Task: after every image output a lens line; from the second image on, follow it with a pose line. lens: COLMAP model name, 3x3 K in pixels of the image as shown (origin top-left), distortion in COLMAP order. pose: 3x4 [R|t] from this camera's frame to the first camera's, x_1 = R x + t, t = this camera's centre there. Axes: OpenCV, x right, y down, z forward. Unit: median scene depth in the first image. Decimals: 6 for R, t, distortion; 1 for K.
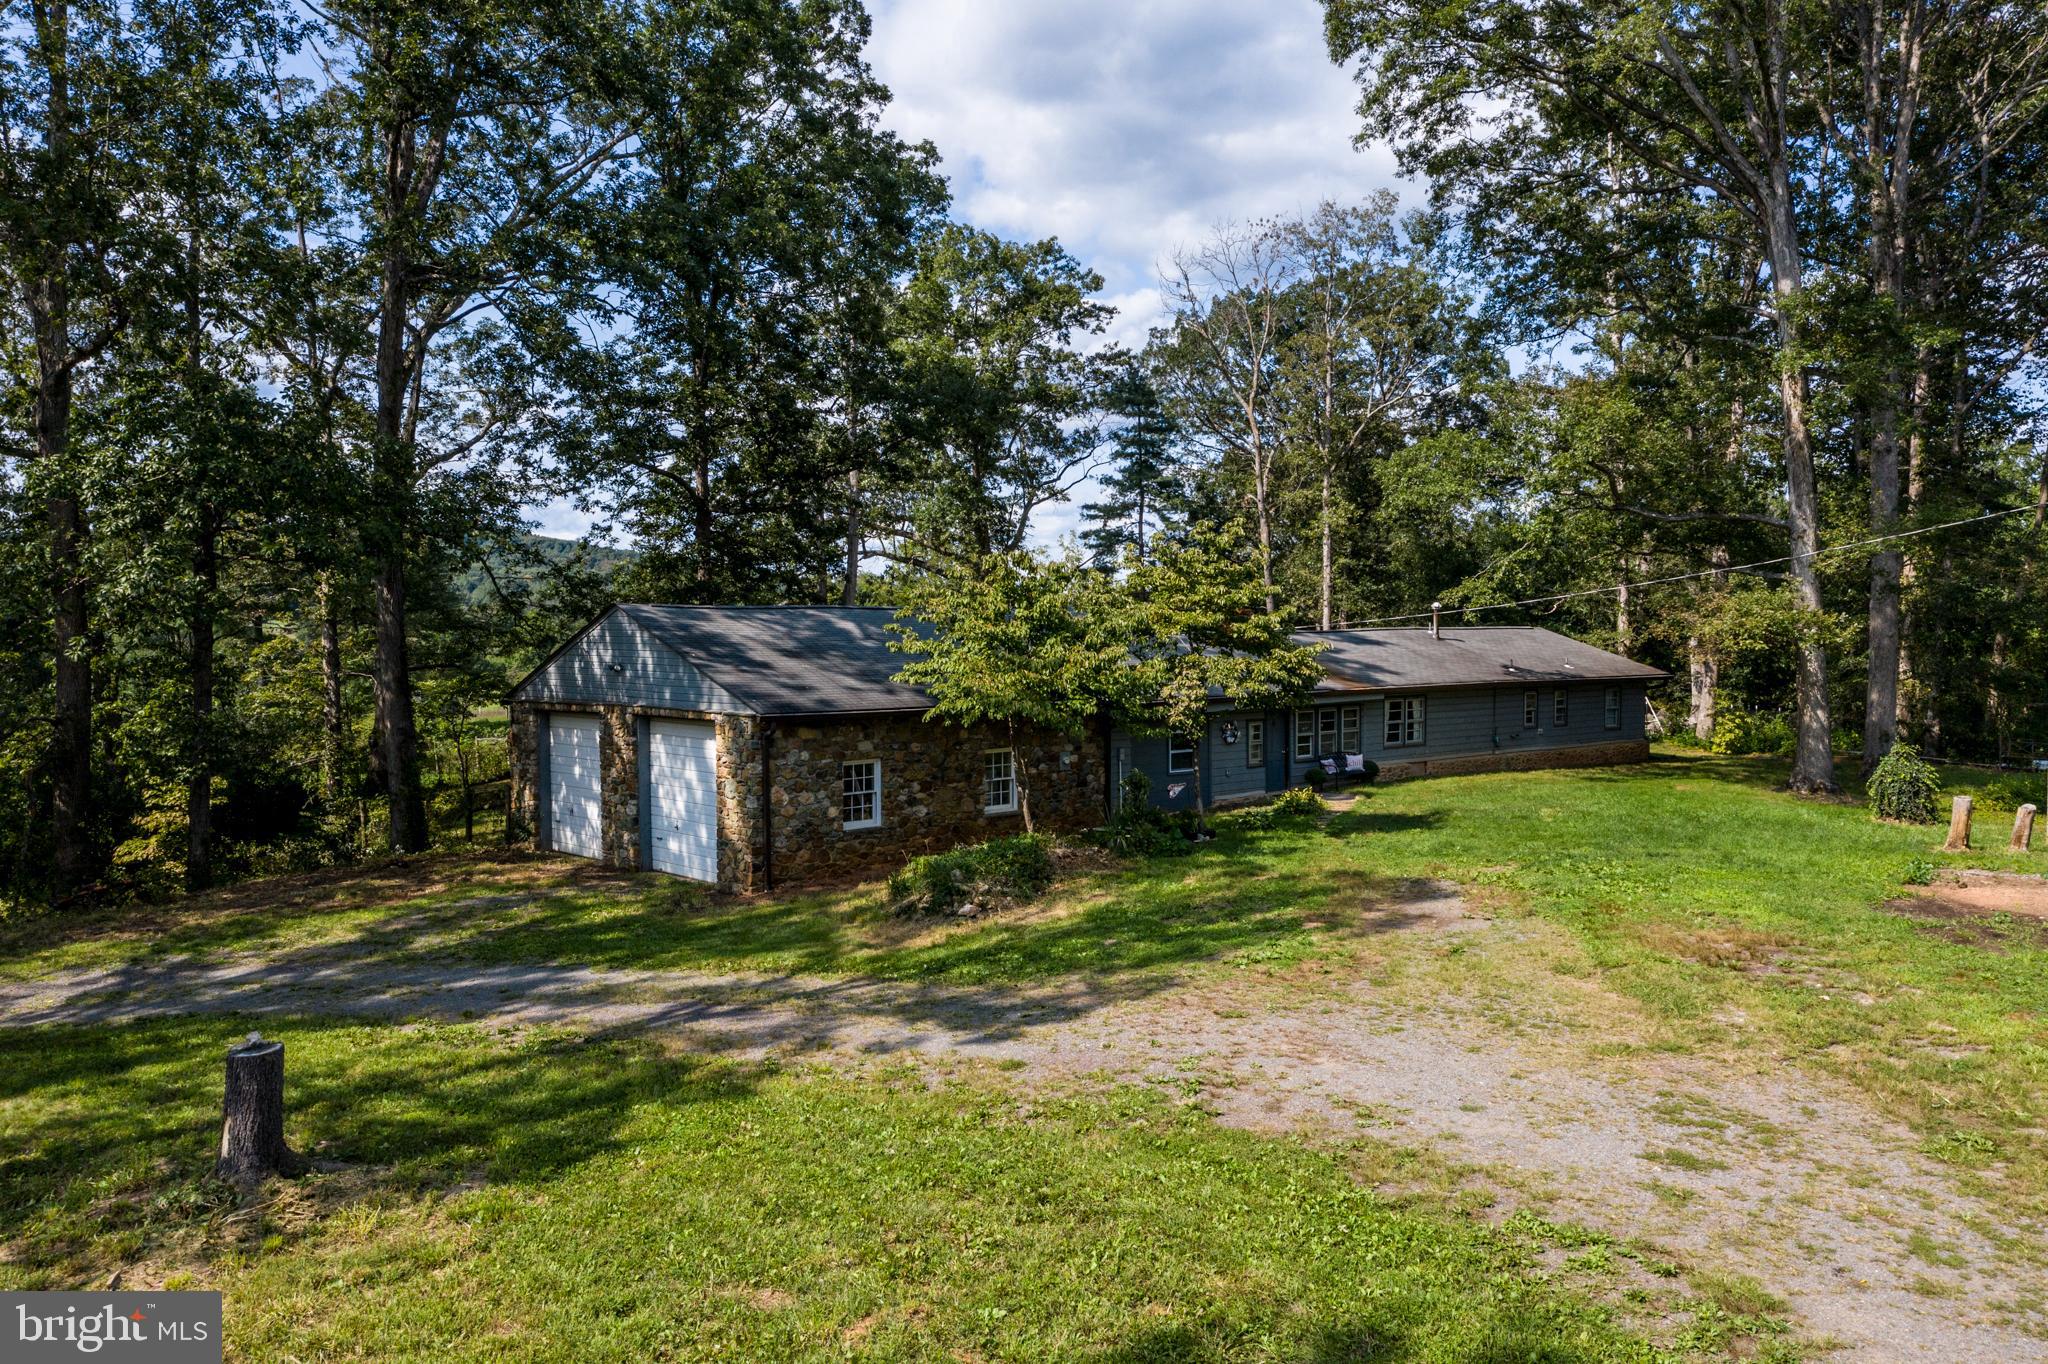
lens RADIAL K [[1679.4, 0, 1024.0], [0, 1679.4, 682.0], [0, 0, 1]] dist [0.000943, -0.003017]
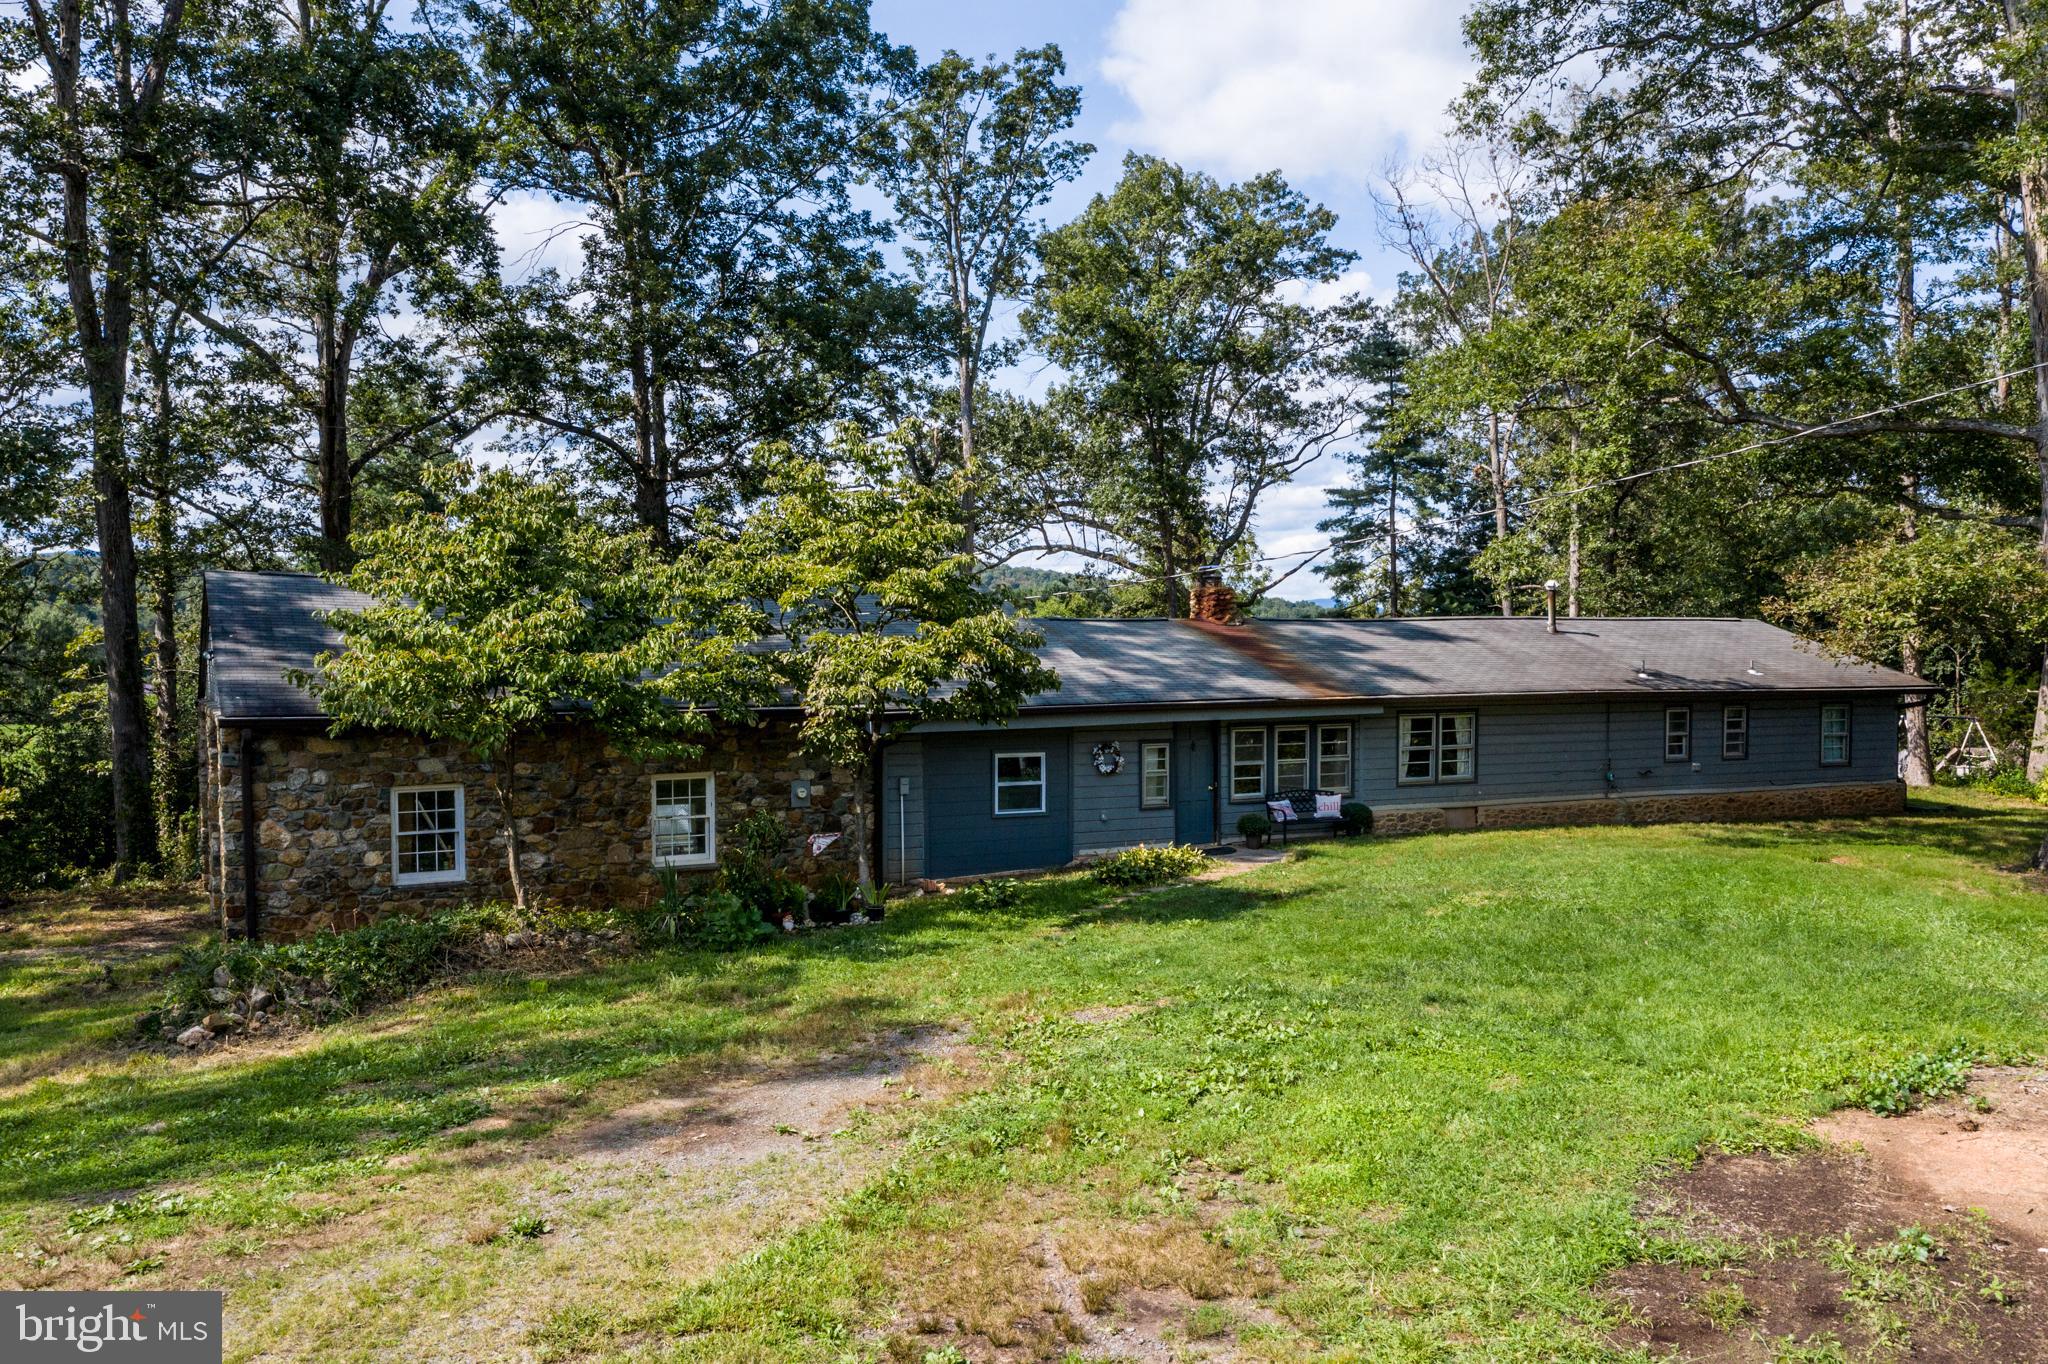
lens RADIAL K [[1761.0, 0, 978.3], [0, 1761.0, 680.0], [0, 0, 1]] dist [-0.000908, 0.000379]
pose [[0.966527, 0.006834, -0.256473, 0.228330], [-0.010471, 0.999863, -0.012816, 0.007015], [0.256350, 0.015073, 0.966466, 0.255840]]
